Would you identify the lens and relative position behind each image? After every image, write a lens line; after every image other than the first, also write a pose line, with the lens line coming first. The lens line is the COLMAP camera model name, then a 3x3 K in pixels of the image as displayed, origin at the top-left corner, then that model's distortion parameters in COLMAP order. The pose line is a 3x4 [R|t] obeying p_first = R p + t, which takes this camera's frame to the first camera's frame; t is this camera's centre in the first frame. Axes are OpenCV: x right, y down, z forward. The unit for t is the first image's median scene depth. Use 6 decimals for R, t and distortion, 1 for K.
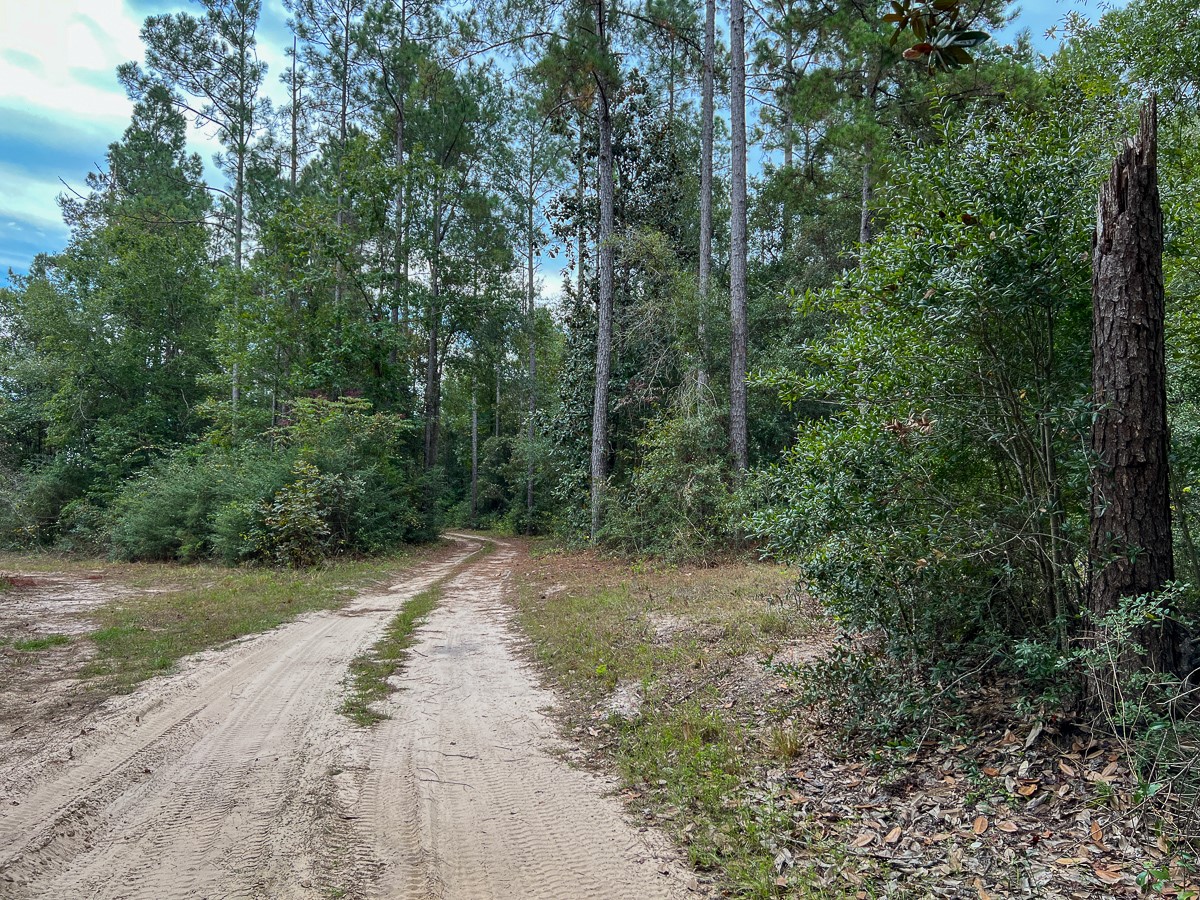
lens RADIAL K [[903.0, 0, 600.0], [0, 903.0, 450.0], [0, 0, 1]] dist [0.055187, -0.054504]
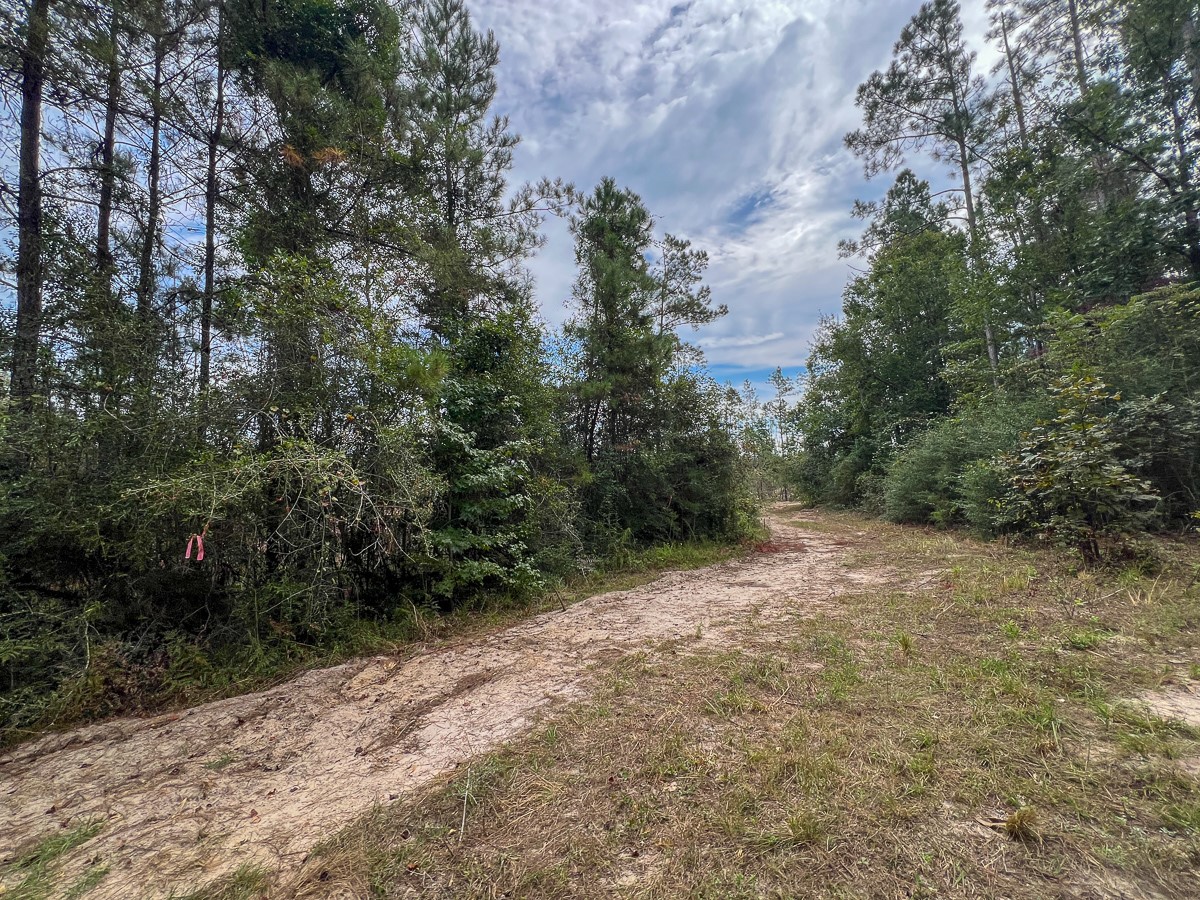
lens RADIAL K [[480.9, 0, 600.0], [0, 480.9, 450.0], [0, 0, 1]] dist [-0.001974, -0.000190]
pose [[0.426015, -0.114525, -0.897438, -0.157992], [0.118037, 0.990513, -0.070370, 0.038465], [0.896983, -0.075952, 0.435491, 0.507596]]
